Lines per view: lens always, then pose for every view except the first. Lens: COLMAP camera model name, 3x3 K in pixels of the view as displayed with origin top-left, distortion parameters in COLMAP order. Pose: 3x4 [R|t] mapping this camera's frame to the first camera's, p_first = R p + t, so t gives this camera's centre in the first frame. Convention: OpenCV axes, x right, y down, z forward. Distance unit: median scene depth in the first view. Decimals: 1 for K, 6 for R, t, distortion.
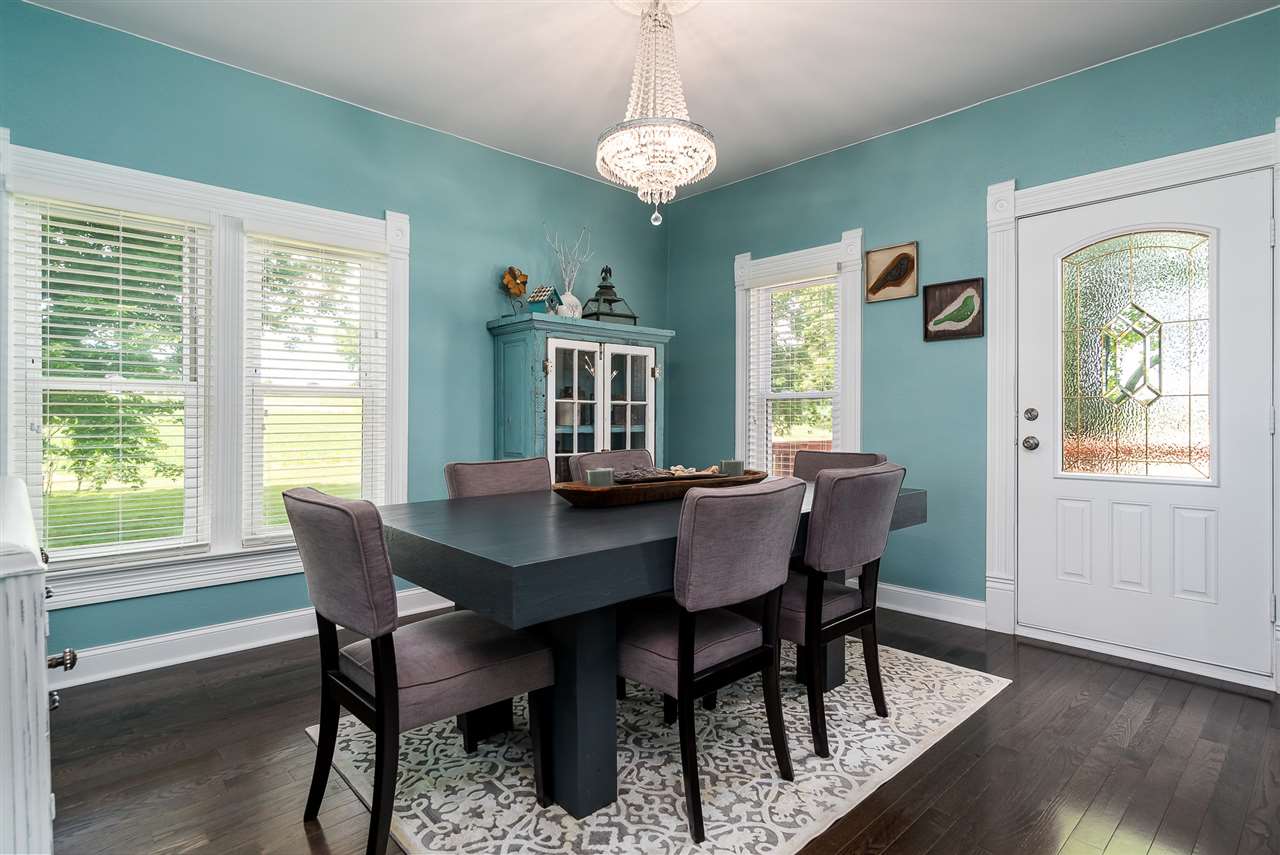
lens RADIAL K [[660.8, 0, 634.3], [0, 660.8, 418.9], [0, 0, 1]] dist [0.009837, 0.000182]
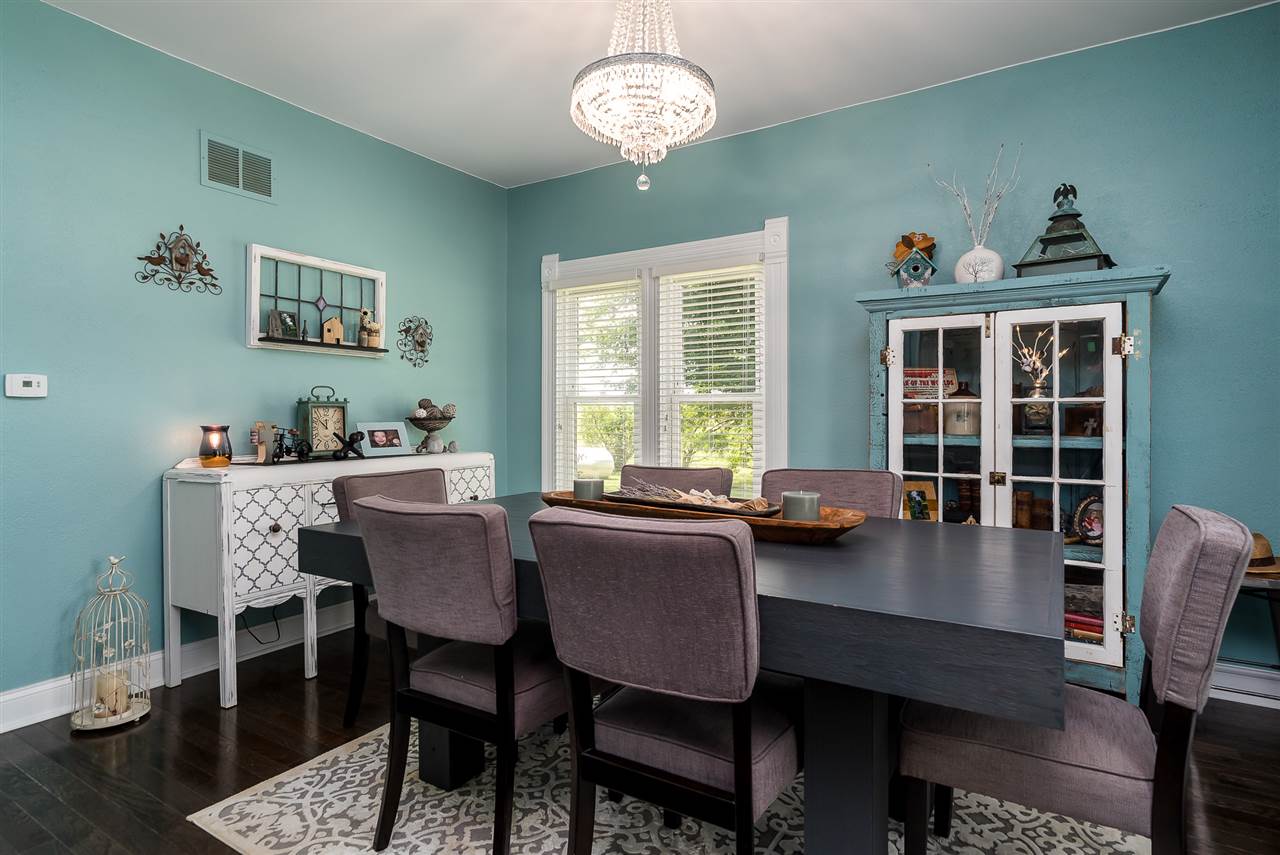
lens RADIAL K [[679.2, 0, 639.1], [0, 679.2, 402.3], [0, 0, 1]] dist [0.014689, 0.000284]
pose [[0.257138, -0.021514, -0.966135, 0.552155], [-0.004803, 0.999711, -0.023540, -0.006152], [0.966363, 0.010694, 0.256960, 0.505386]]
